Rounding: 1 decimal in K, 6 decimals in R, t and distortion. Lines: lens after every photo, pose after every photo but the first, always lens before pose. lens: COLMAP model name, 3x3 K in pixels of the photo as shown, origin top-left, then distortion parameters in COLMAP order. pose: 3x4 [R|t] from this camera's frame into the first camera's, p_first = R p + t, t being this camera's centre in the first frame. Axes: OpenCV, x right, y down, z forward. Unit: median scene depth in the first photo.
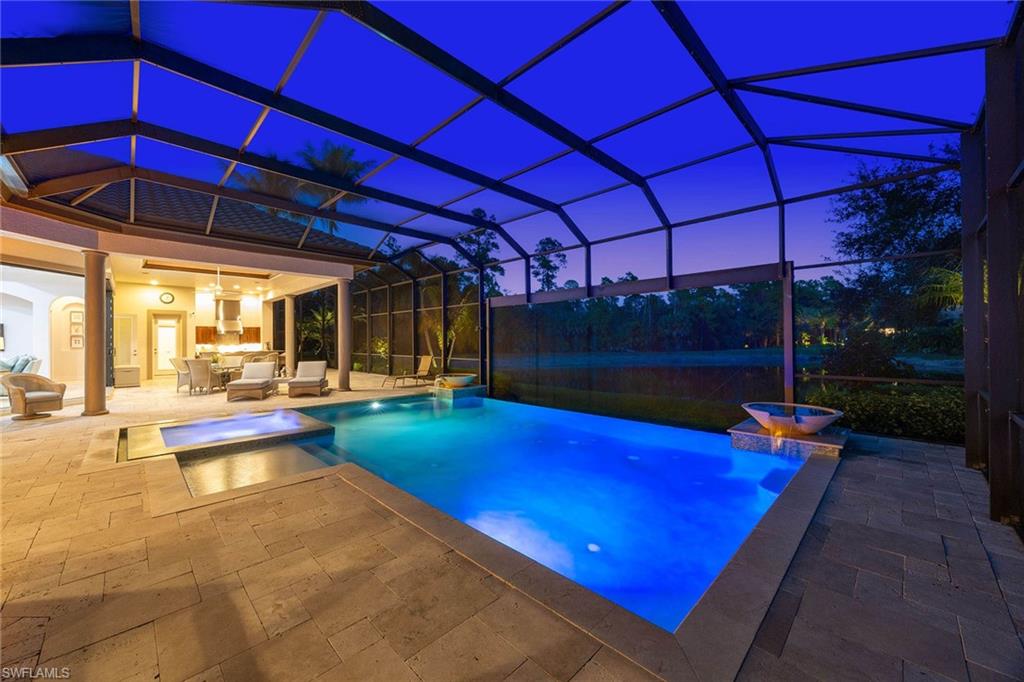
lens RADIAL K [[383.2, 0, 509.2], [0, 383.2, 341.4], [0, 0, 1]] dist [0.006093, 0.000057]
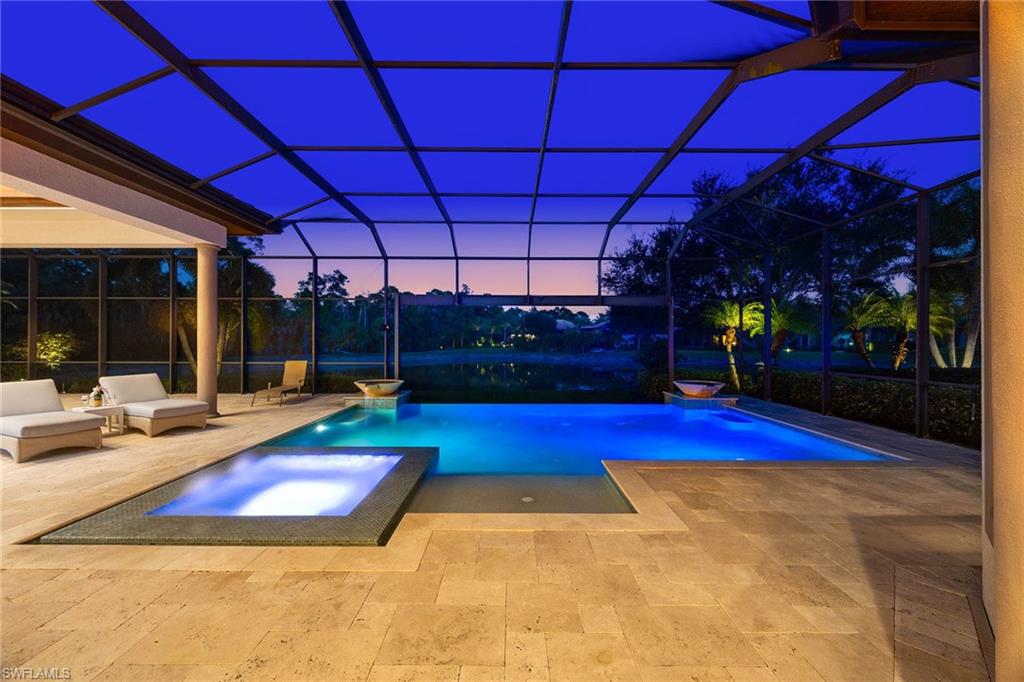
lens RADIAL K [[383.2, 0, 512.1], [0, 383.2, 341.3], [0, 0, 1]] dist [0.006093, 0.000057]
pose [[0.696178, 0.007165, 0.717834, -0.504419], [-0.004017, 0.999973, -0.006085, 0.001748], [-0.717858, 0.001353, 0.696188, 0.175404]]
